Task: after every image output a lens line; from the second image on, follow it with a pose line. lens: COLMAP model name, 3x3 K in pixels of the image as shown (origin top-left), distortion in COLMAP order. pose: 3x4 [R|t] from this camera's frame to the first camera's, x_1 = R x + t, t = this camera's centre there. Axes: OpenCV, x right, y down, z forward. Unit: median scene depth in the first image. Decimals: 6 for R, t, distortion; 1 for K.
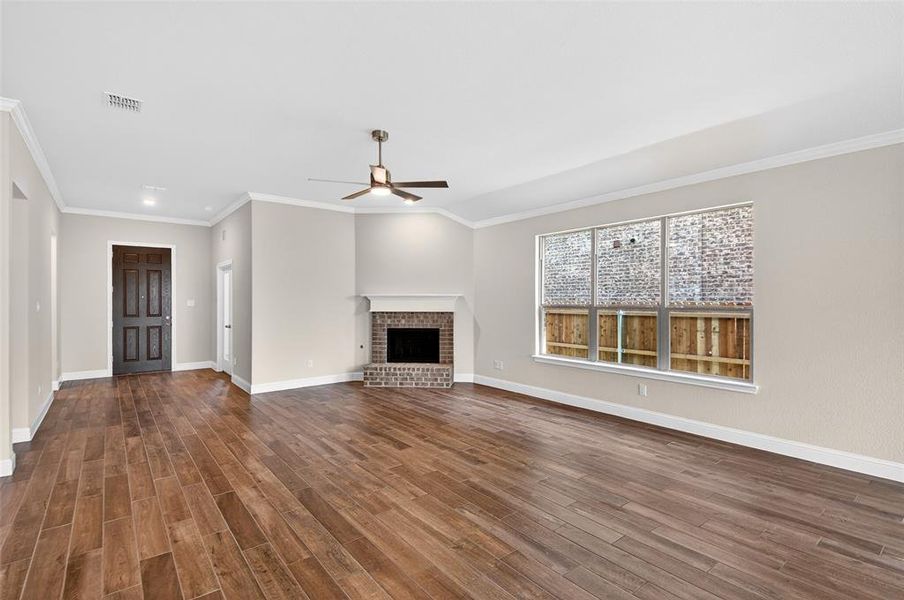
lens RADIAL K [[428.4, 0, 467.9], [0, 428.4, 302.8], [0, 0, 1]] dist [0.040602, -0.001254]
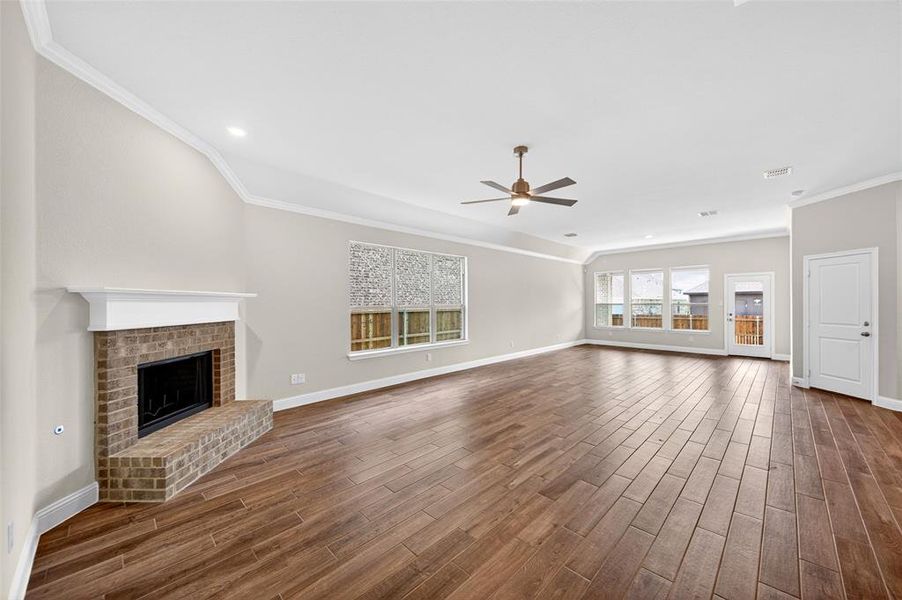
lens RADIAL K [[337.9, 0, 452.1], [0, 337.9, 302.0], [0, 0, 1]] dist [0.002102, 0.000028]
pose [[-0.112465, 0.001523, 0.993655, -0.664903], [0.016733, 0.999860, 0.000361, -0.001871], [-0.993515, 0.016667, -0.112474, 0.816430]]
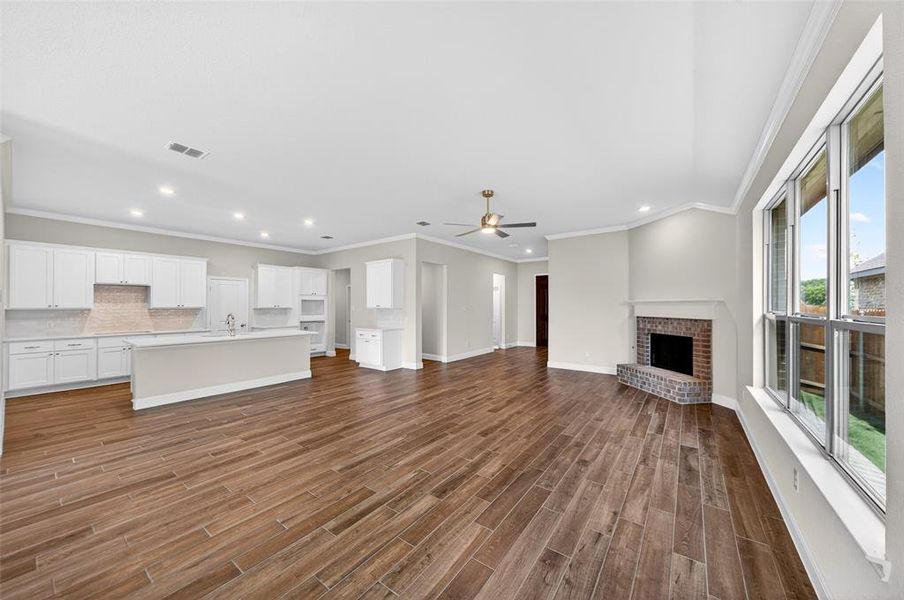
lens RADIAL K [[322.8, 0, 450.3], [0, 322.8, 303.5], [0, 0, 1]] dist [0.011066, 0.000142]
pose [[0.240519, -0.008258, -0.970609, 0.529316], [-0.010799, 0.999879, -0.011183, 0.002538], [0.970584, 0.013171, 0.240400, 0.394328]]
